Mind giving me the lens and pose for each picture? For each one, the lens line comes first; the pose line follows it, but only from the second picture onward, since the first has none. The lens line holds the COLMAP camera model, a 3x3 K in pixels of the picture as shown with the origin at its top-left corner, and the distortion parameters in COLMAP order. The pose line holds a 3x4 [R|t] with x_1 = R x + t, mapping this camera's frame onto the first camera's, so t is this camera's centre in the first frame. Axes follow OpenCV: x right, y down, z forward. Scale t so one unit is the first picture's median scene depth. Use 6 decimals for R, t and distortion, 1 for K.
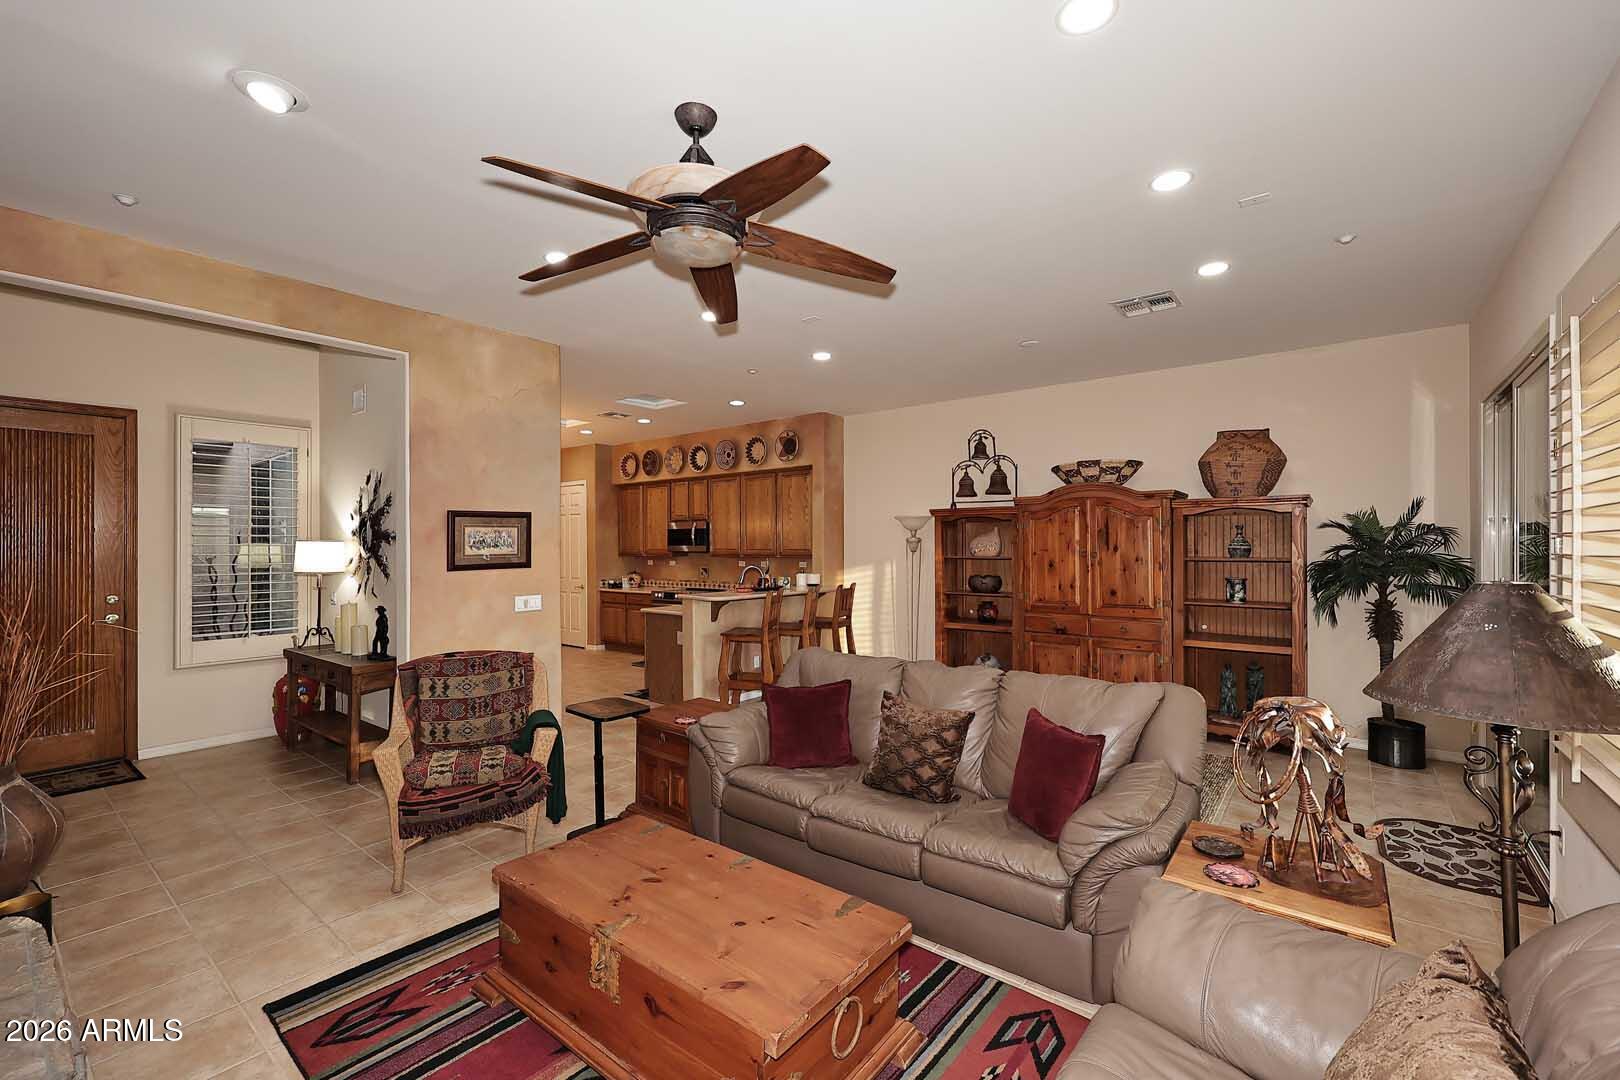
lens RADIAL K [[655.1, 0, 813.6], [0, 655.1, 542.6], [0, 0, 1]] dist [0.003461, -0.000092]
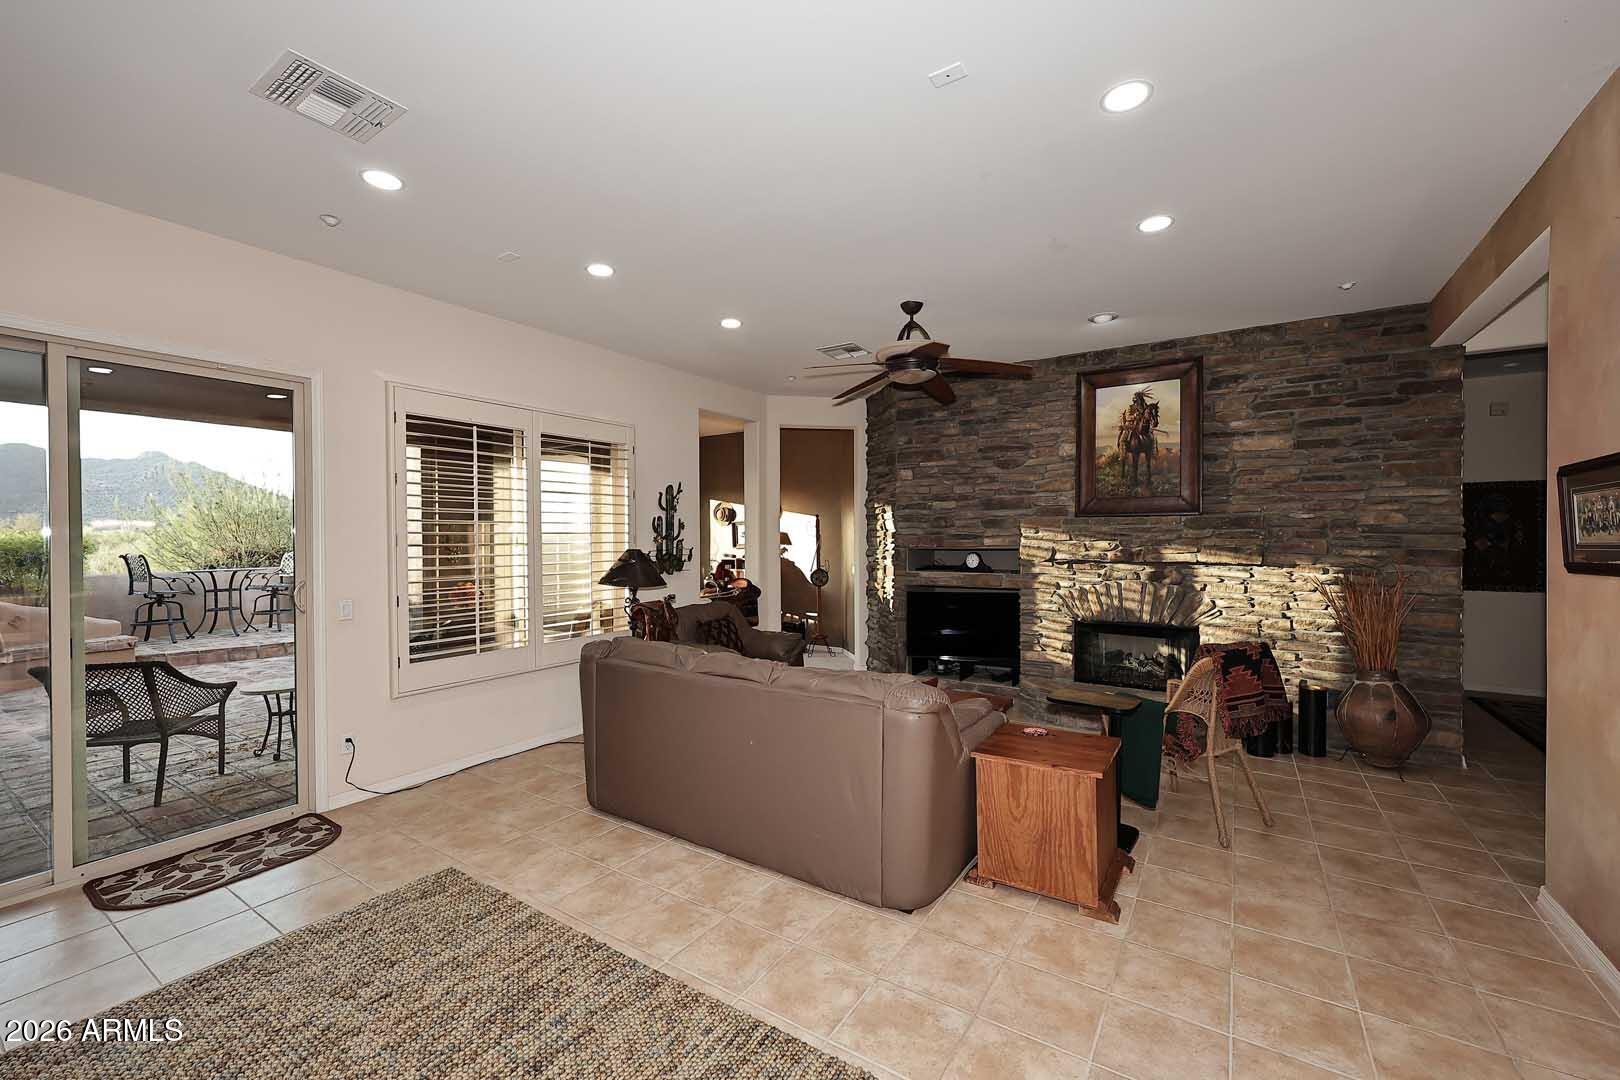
lens RADIAL K [[655.1, 0, 809.5], [0, 655.1, 538.5], [0, 0, 1]] dist [0.003461, -0.000092]
pose [[-0.996349, 0.009596, -0.084828, 0.165633], [0.009517, 0.999954, 0.001337, 0.008248], [0.084837, 0.000525, -0.996395, 1.672233]]
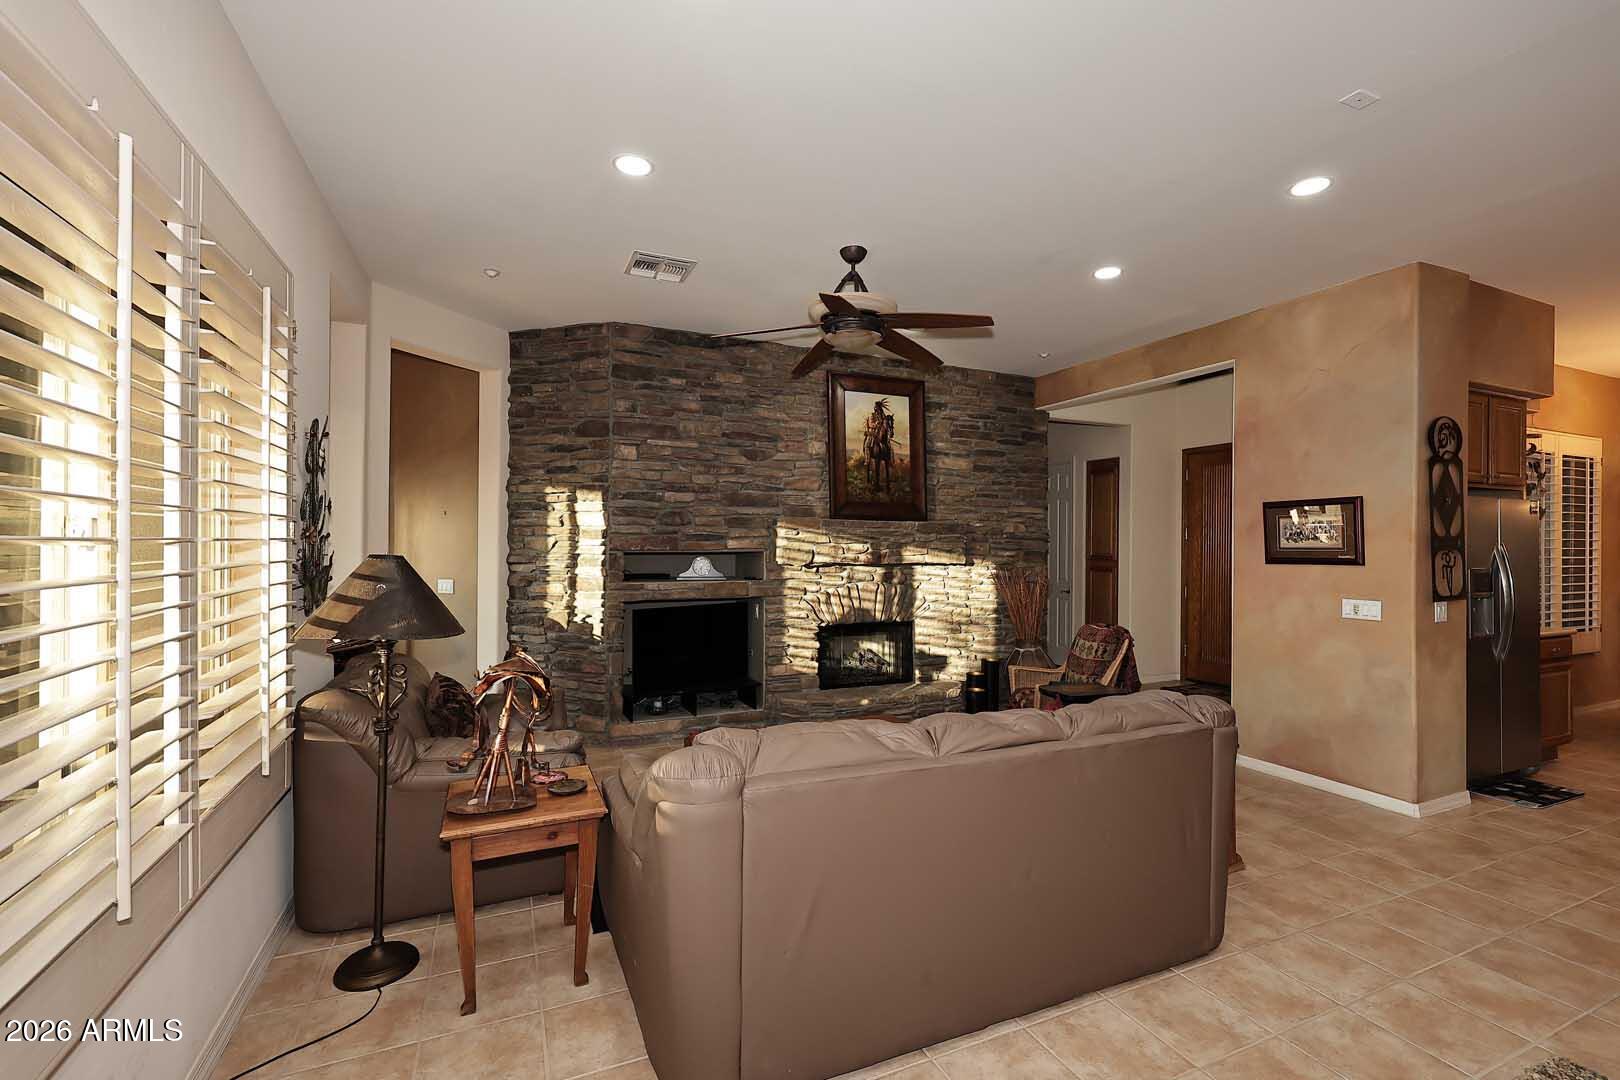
lens RADIAL K [[707.7, 0, 816.7], [0, 707.7, 539.4], [0, 0, 1]] dist [0.002122, -0.000740]
pose [[-0.467508, -0.000568, -0.883989, 0.780153], [-0.005047, 0.999985, 0.002027, 0.009984], [0.883975, 0.005409, -0.467504, 0.991694]]
